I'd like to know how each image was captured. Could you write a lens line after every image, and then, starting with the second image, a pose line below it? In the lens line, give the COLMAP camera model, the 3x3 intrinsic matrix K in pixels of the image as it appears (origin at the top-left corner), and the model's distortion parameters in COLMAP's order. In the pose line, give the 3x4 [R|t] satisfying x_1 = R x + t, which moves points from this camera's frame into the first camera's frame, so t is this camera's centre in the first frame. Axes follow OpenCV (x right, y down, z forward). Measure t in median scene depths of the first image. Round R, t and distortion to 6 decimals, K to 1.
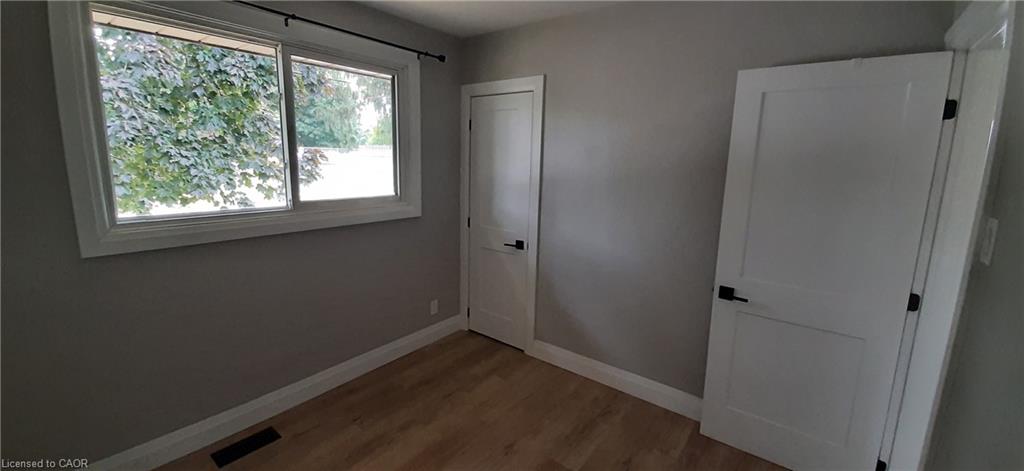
lens RADIAL K [[402.3, 0, 519.5], [0, 402.3, 231.9], [0, 0, 1]] dist [0.010741, -0.010458]
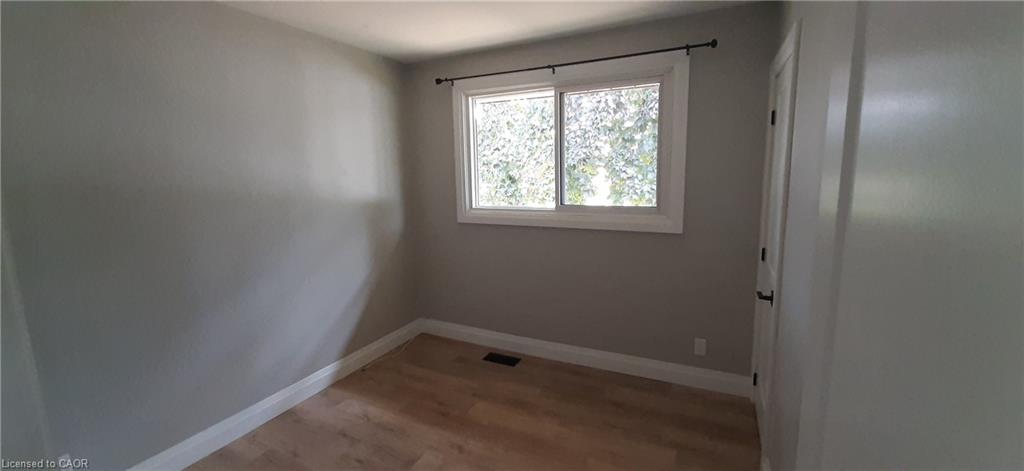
lens RADIAL K [[402.3, 0, 511.1], [0, 402.3, 229.7], [0, 0, 1]] dist [0.010741, -0.010458]
pose [[0.185831, 0.119712, -0.975262, 0.574143], [-0.152556, 0.984030, 0.091720, -0.075785], [0.970666, 0.131738, 0.201126, 0.497209]]
